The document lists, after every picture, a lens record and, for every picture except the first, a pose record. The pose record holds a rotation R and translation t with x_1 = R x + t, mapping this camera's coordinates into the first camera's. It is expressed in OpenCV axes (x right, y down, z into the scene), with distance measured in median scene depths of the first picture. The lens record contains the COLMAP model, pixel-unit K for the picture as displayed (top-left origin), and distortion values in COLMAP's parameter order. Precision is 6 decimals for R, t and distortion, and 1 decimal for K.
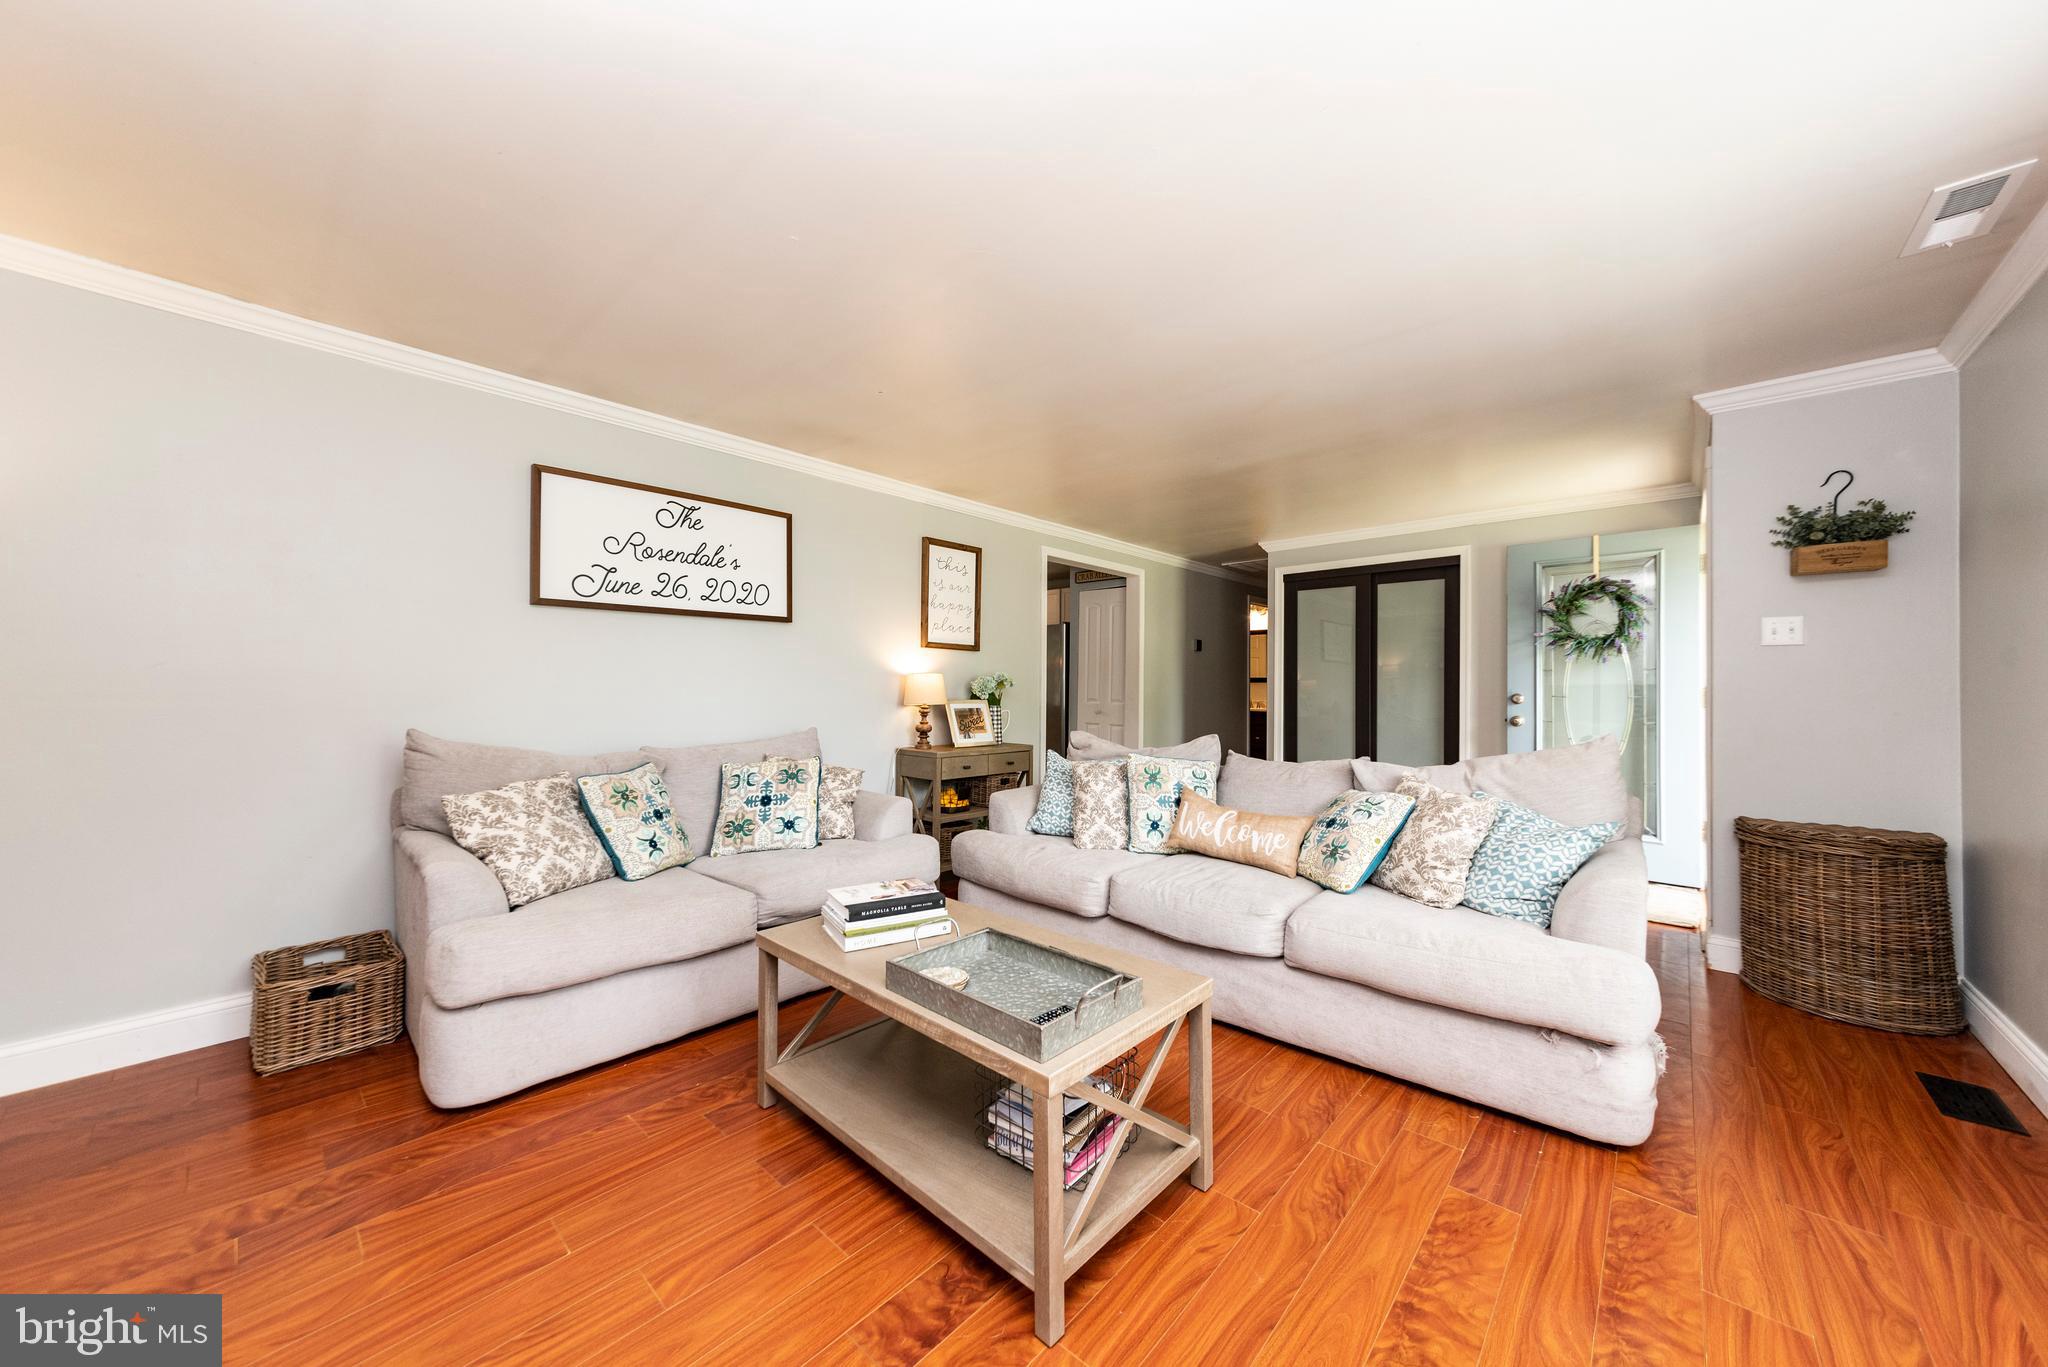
lens RADIAL K [[716.1, 0, 1021.9], [0, 716.1, 678.1], [0, 0, 1]] dist [0.006587, 0.000029]
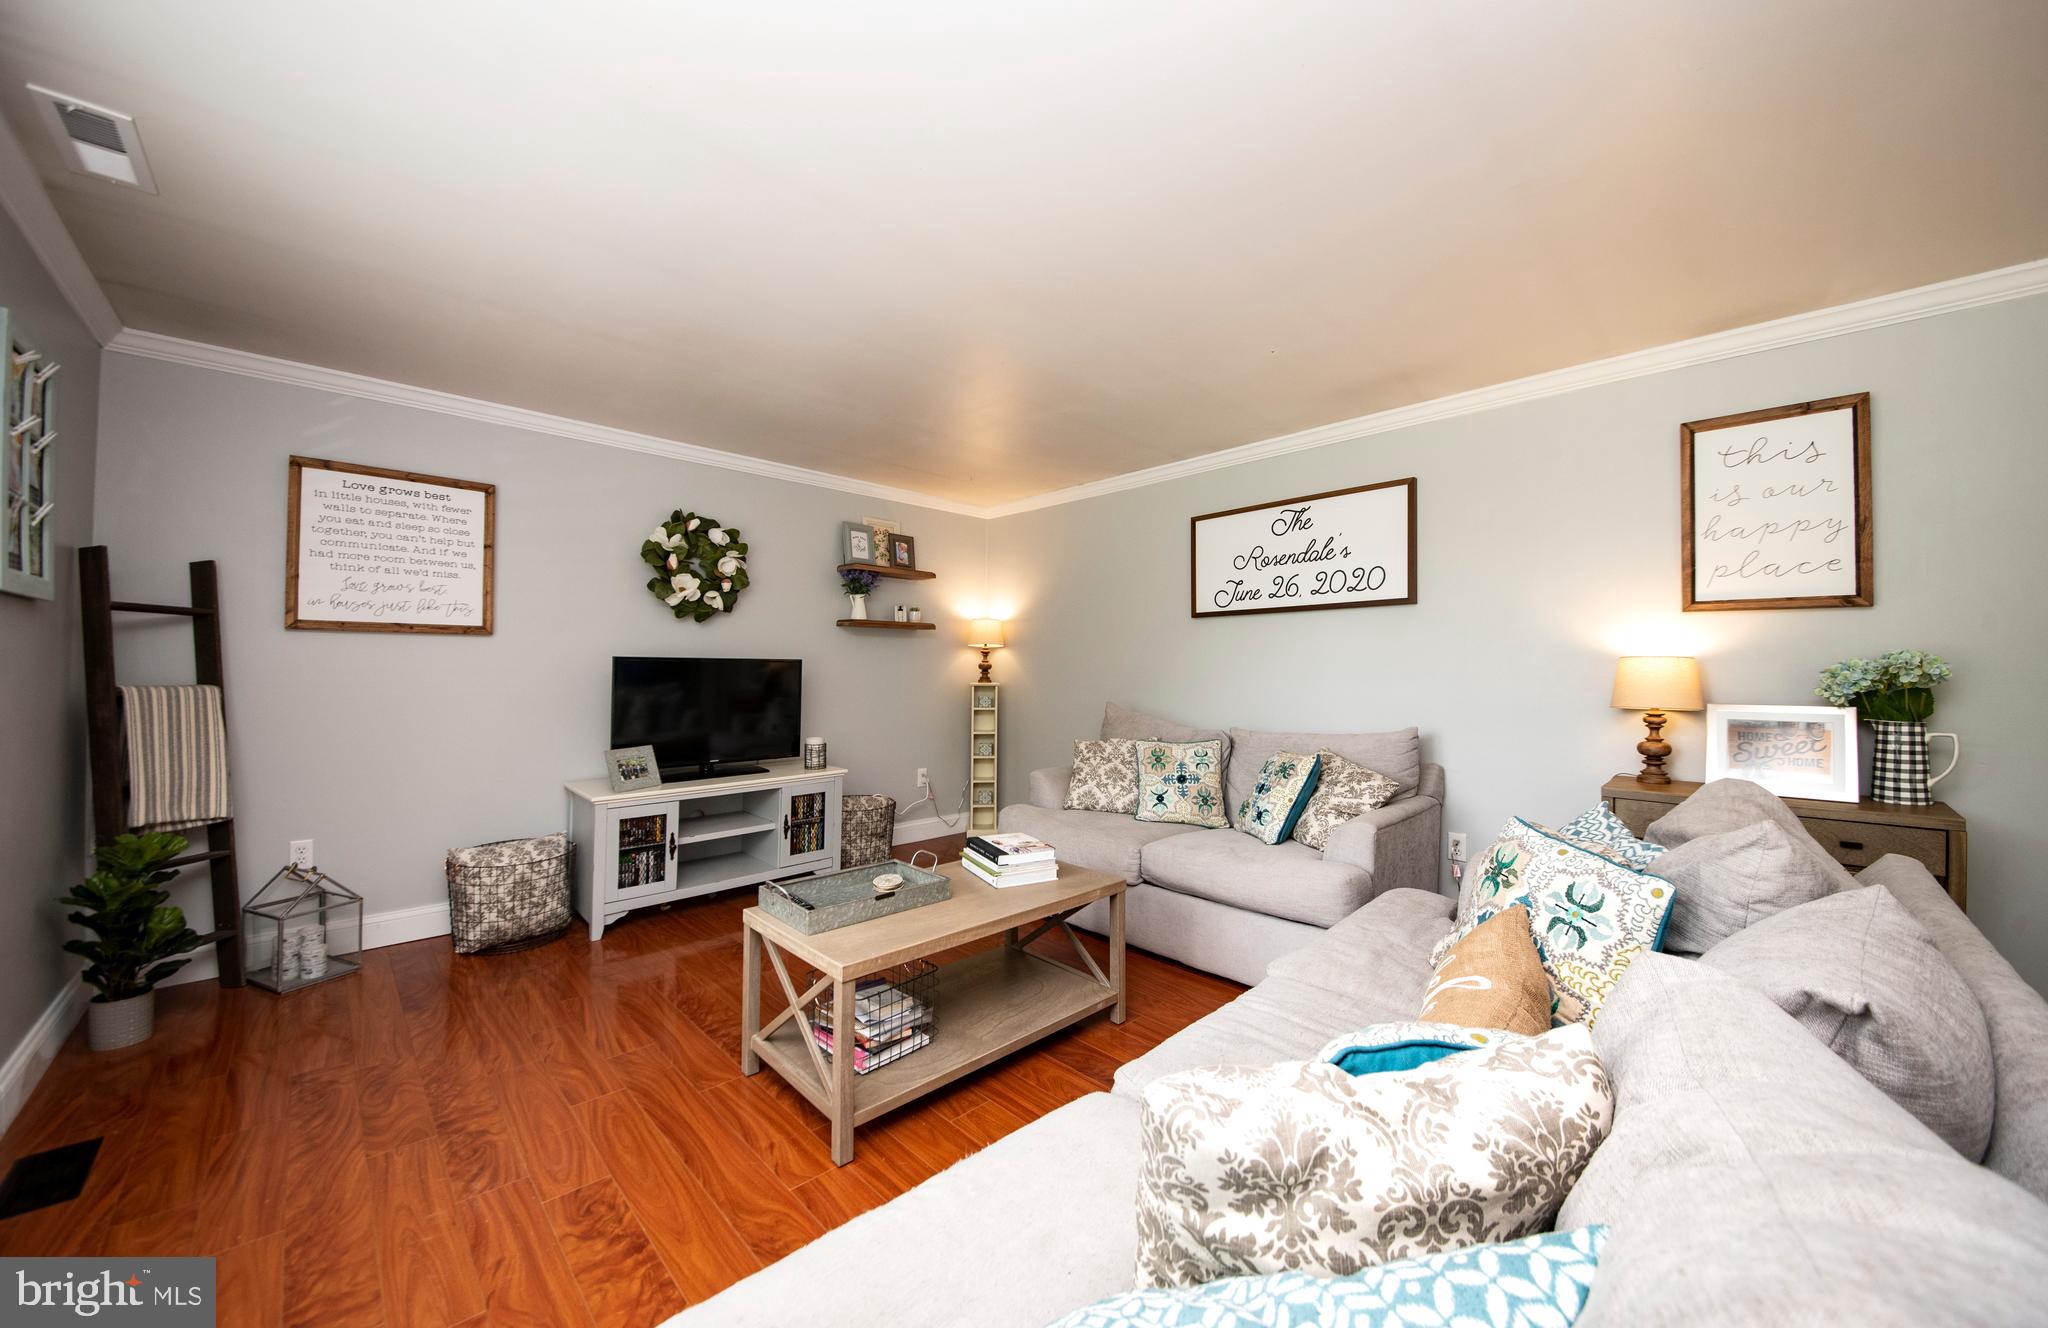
lens RADIAL K [[731.4, 0, 1033.5], [0, 731.4, 661.5], [0, 0, 1]] dist [0.002091, -0.000139]
pose [[-0.052852, -0.018038, -0.998439, 0.642681], [0.010985, 0.999766, -0.018644, 0.003854], [0.998542, -0.011954, -0.052641, 0.656748]]
